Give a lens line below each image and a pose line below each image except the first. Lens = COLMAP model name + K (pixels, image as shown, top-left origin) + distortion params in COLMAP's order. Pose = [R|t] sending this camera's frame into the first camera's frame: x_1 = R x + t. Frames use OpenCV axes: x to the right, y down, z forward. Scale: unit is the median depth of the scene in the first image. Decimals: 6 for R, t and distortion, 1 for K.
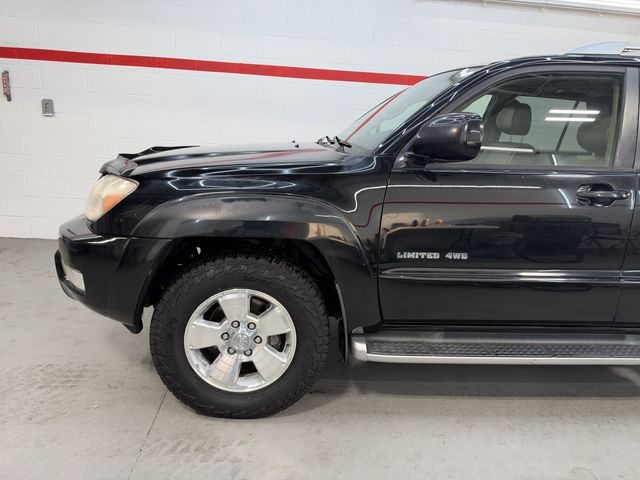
lens RADIAL K [[447.7, 0, 339.0], [0, 447.7, 235.8], [0, 0, 1]] dist [-0.038129, 0.001188]
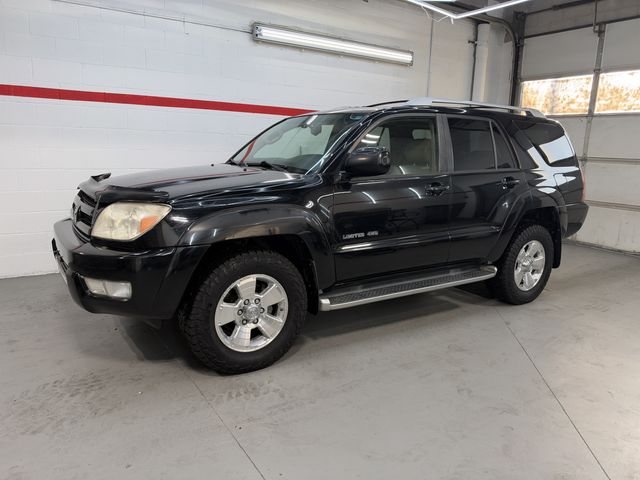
lens RADIAL K [[447.7, 0, 320.3], [0, 447.7, 240.5], [0, 0, 1]] dist [-0.038129, 0.001188]
pose [[0.874718, -0.126851, 0.467736, -0.652282], [0.129985, 0.991182, 0.025724, 0.003936], [-0.466875, 0.038298, 0.883494, -0.334807]]
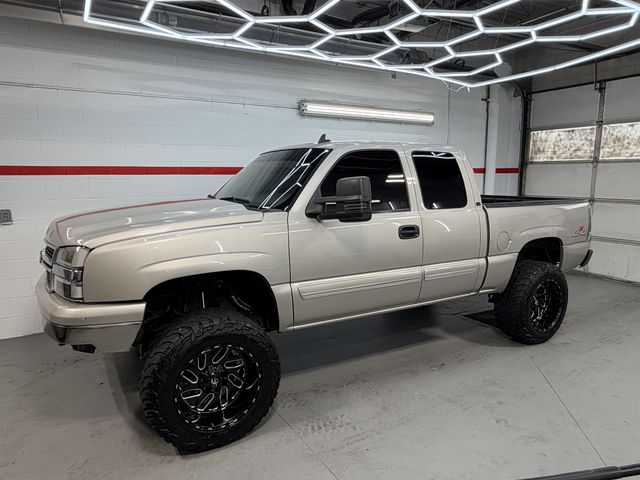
lens RADIAL K [[422.3, 0, 318.4], [0, 422.3, 238.5], [0, 0, 1]] dist [-0.018745, -0.007999]
pose [[0.891710, -0.125303, 0.434917, -0.888620], [0.154333, 0.987503, -0.031921, -0.175973], [-0.425482, 0.095587, 0.899905, -0.496521]]
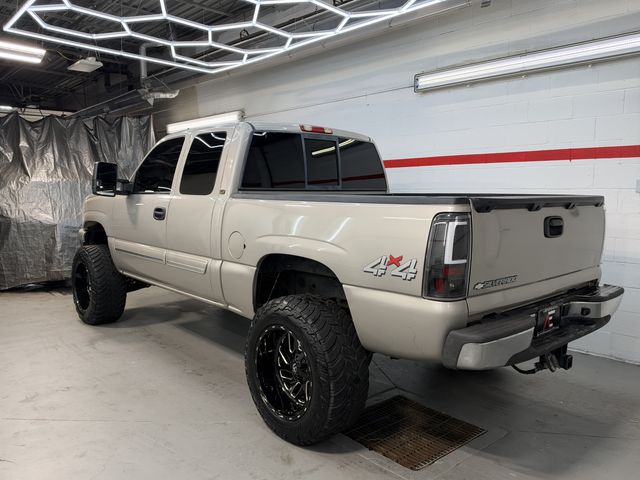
lens RADIAL K [[504.1, 0, 325.4], [0, 504.1, 241.9], [0, 0, 1]] dist [0.003234, -0.025746]
pose [[0.639947, 0.021896, -0.768107, 2.130151], [-0.139636, 0.986265, -0.088222, 0.000081], [0.755625, 0.163713, 0.634215, 0.047865]]
